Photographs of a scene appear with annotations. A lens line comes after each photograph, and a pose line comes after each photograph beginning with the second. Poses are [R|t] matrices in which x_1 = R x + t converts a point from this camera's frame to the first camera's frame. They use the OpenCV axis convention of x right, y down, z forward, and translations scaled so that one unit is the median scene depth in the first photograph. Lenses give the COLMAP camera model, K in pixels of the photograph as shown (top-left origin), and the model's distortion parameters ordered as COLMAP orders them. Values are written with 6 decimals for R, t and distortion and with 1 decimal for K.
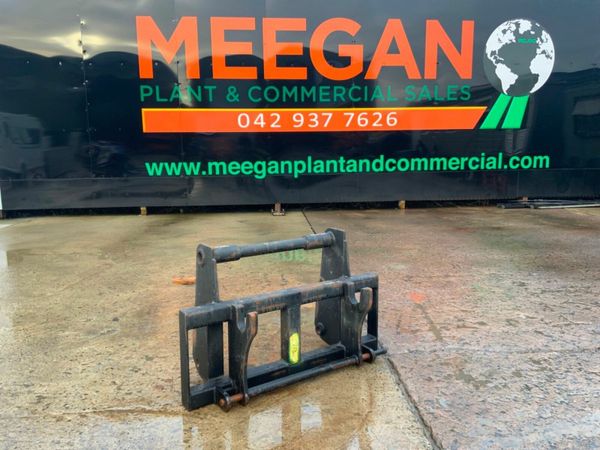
lens RADIAL K [[498.6, 0, 300.3], [0, 498.6, 219.3], [0, 0, 1]] dist [0.065622, -0.110595]
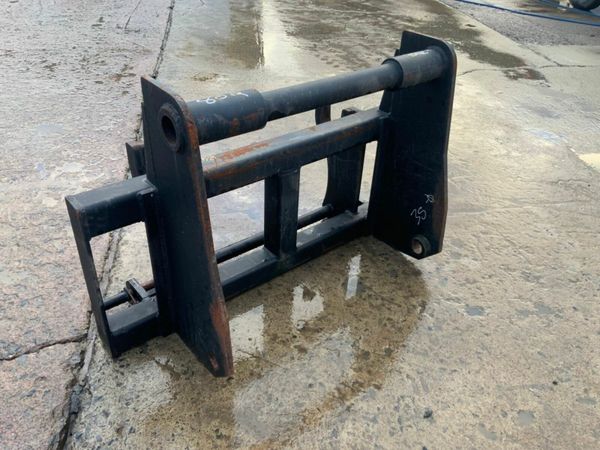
lens RADIAL K [[498.6, 0, 298.2], [0, 498.6, 223.8], [0, 0, 1]] dist [0.065622, -0.110595]
pose [[-0.995245, 0.019023, -0.095525, 0.015135], [-0.050032, 0.741619, 0.668953, -0.143659], [0.083569, 0.670552, -0.737141, 1.339681]]
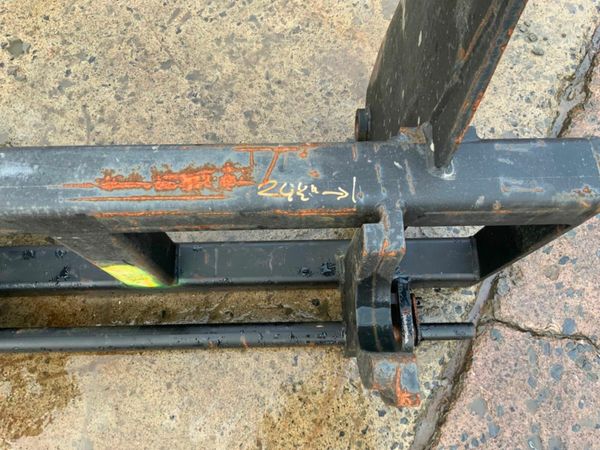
lens RADIAL K [[498.6, 0, 300.0], [0, 498.6, 226.0], [0, 0, 1]] dist [0.065622, -0.110595]
pose [[0.837190, 0.525297, -0.152236, 0.094521], [-0.096725, 0.416179, 0.904123, -0.037971], [0.538291, -0.742198, 0.399231, 0.876326]]
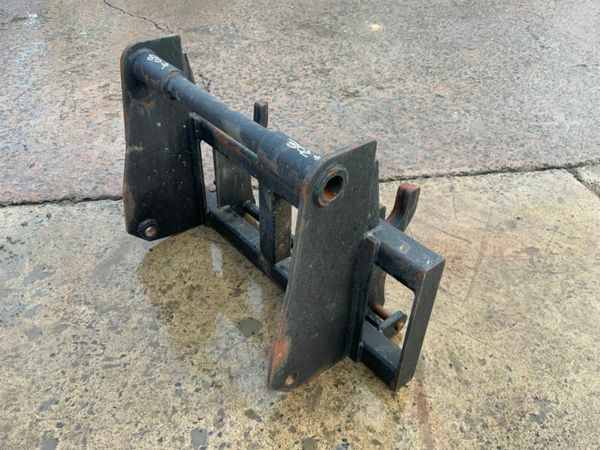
lens RADIAL K [[498.6, 0, 299.1], [0, 498.6, 221.3], [0, 0, 1]] dist [0.065622, -0.110595]
pose [[-0.100269, -0.604245, 0.790464, -0.472906], [0.110422, 0.782802, 0.612395, -0.136630], [-0.988814, 0.148689, -0.011769, 0.906004]]
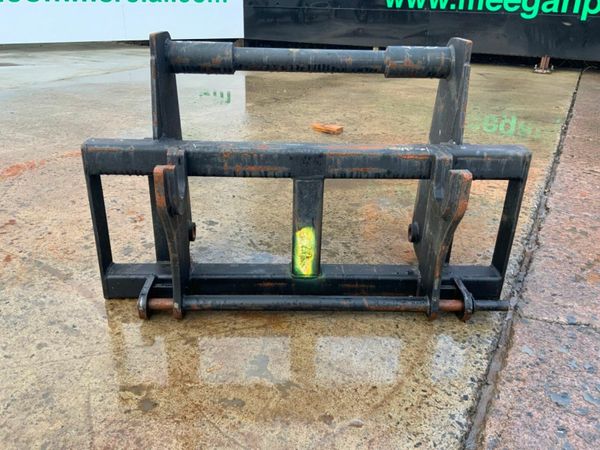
lens RADIAL K [[498.6, 0, 302.0], [0, 498.6, 226.6], [0, 0, 1]] dist [0.065622, -0.110595]
pose [[0.840922, 0.249080, -0.480427, 0.221064], [-0.107536, 0.946986, 0.302743, 0.060033], [0.530365, -0.202920, 0.823126, 0.507082]]
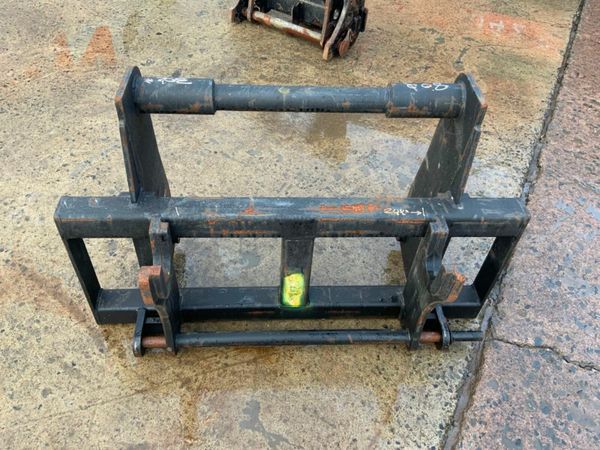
lens RADIAL K [[498.6, 0, 301.2], [0, 498.6, 226.4], [0, 0, 1]] dist [0.065622, -0.110595]
pose [[0.852073, 0.412220, -0.322561, 0.132619], [-0.135876, 0.769326, 0.624240, -0.133378], [0.505479, -0.488070, 0.711533, 0.590847]]
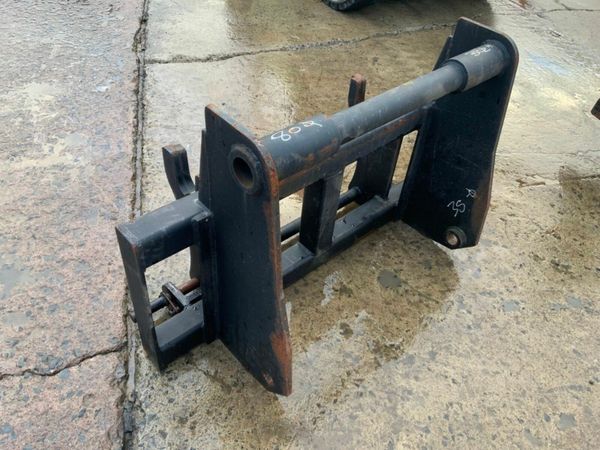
lens RADIAL K [[498.6, 0, 299.5], [0, 498.6, 223.9], [0, 0, 1]] dist [0.065622, -0.110595]
pose [[-0.988063, 0.041207, -0.148434, 0.080840], [-0.089640, 0.629829, 0.771544, -0.180300], [0.125281, 0.775640, -0.618617, 1.260300]]
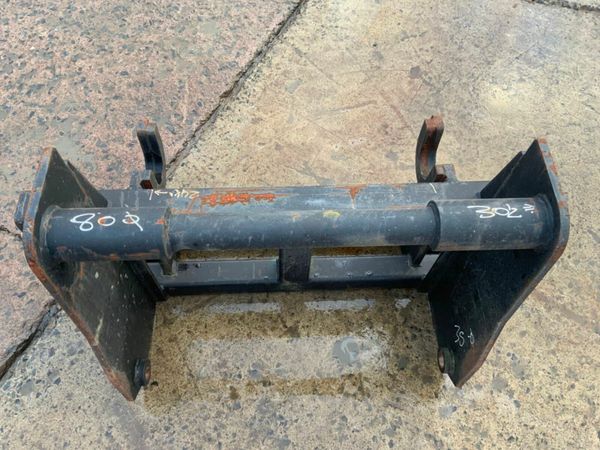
lens RADIAL K [[498.6, 0, 299.2], [0, 498.6, 224.1], [0, 0, 1]] dist [0.065622, -0.110595]
pose [[-0.848363, -0.472727, 0.238347, -0.120135], [0.050952, 0.375212, 0.925538, -0.216498], [-0.526957, 0.797336, -0.294229, 1.041353]]
